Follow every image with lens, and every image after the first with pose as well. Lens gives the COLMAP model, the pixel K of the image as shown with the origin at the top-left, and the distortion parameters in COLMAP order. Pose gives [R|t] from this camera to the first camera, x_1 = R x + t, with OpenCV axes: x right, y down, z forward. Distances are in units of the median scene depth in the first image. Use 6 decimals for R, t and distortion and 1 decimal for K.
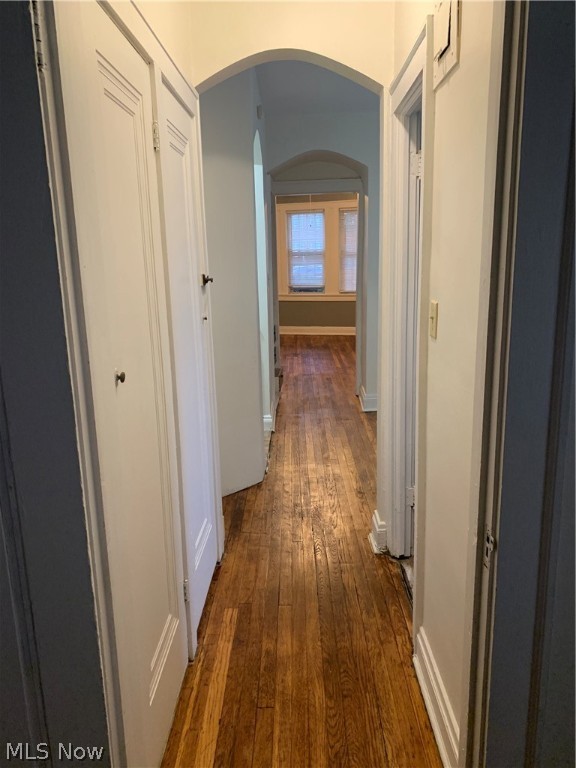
lens RADIAL K [[589.0, 0, 288.0], [0, 589.0, 384.0], [0, 0, 1]] dist [0.050678, -0.037673]
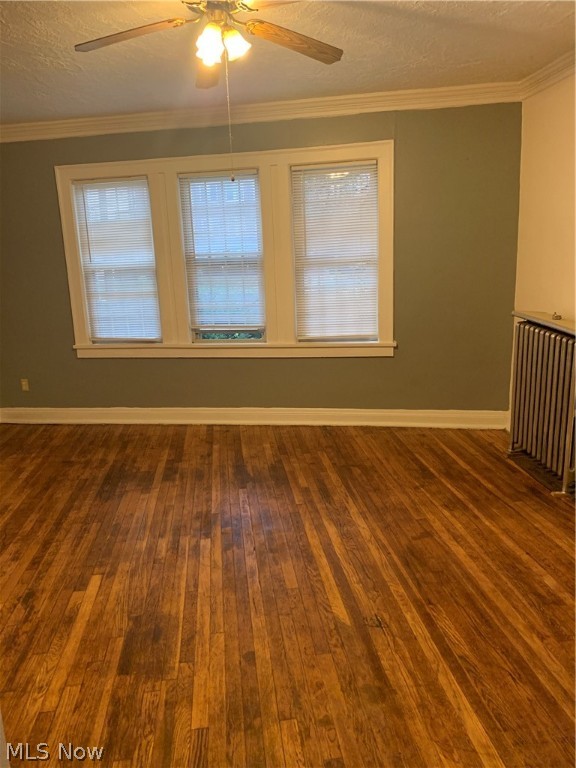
lens RADIAL K [[589.0, 0, 288.0], [0, 589.0, 384.0], [0, 0, 1]] dist [0.050678, -0.037673]
pose [[0.990987, -0.039327, 0.128051, 0.016784], [0.041449, 0.999043, -0.013943, -0.112833], [-0.127381, 0.019125, 0.991670, 0.520512]]
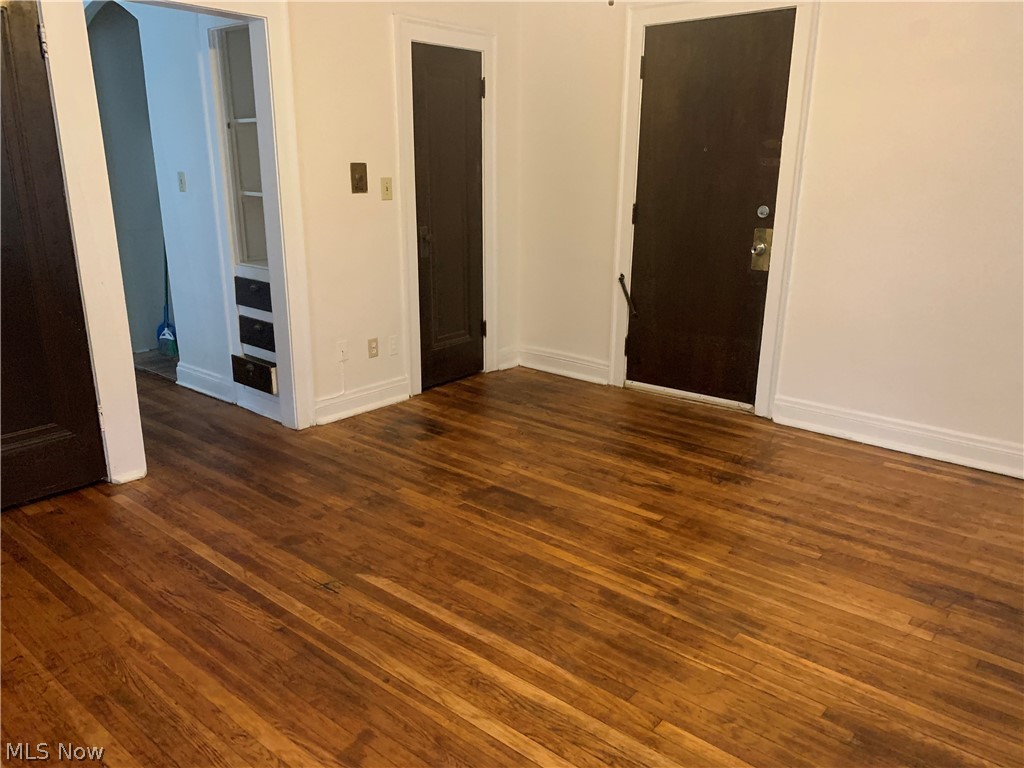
lens RADIAL K [[785.3, 0, 512.0], [0, 785.3, 384.0], [0, 0, 1]] dist [0.050678, -0.037673]
pose [[-0.636209, 0.239290, -0.733470, 0.214931], [-0.164755, 0.886618, 0.432162, -0.204447], [0.753720, 0.395788, -0.524650, 0.903789]]
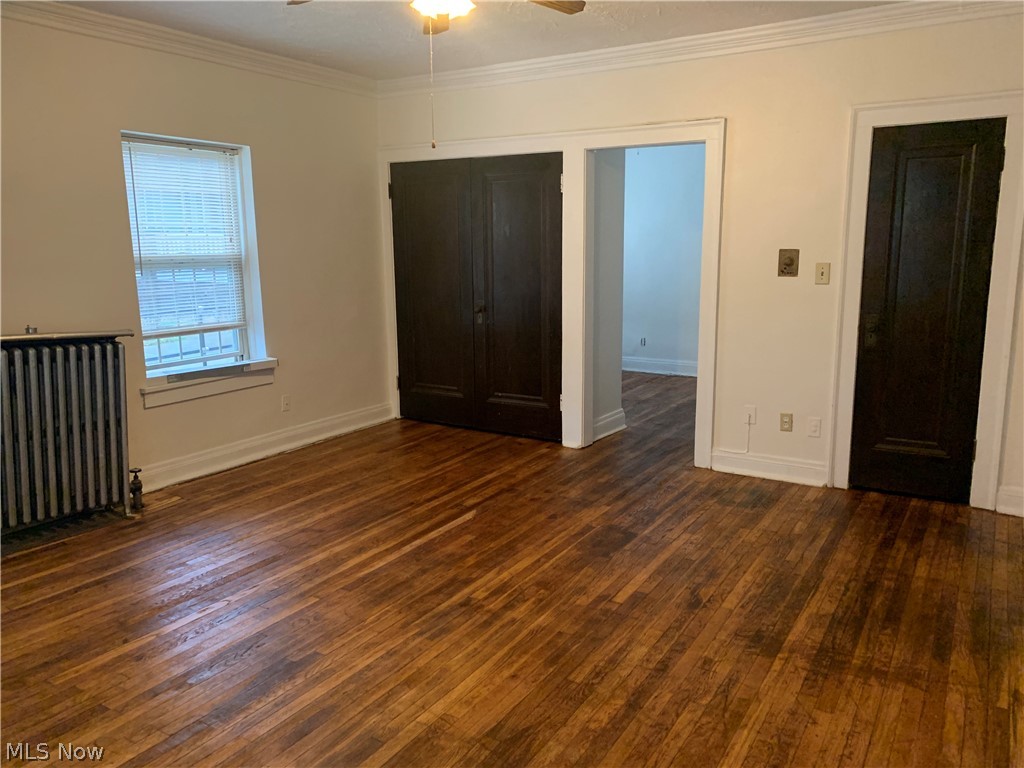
lens RADIAL K [[771.2, 0, 500.8], [0, 771.2, 382.4], [0, 0, 1]] dist [0.105890, -0.147601]
pose [[-0.849611, -0.059198, 0.524077, -0.154293], [0.149886, 0.925607, 0.347543, -0.223109], [-0.505663, 0.373828, -0.777533, 1.032329]]
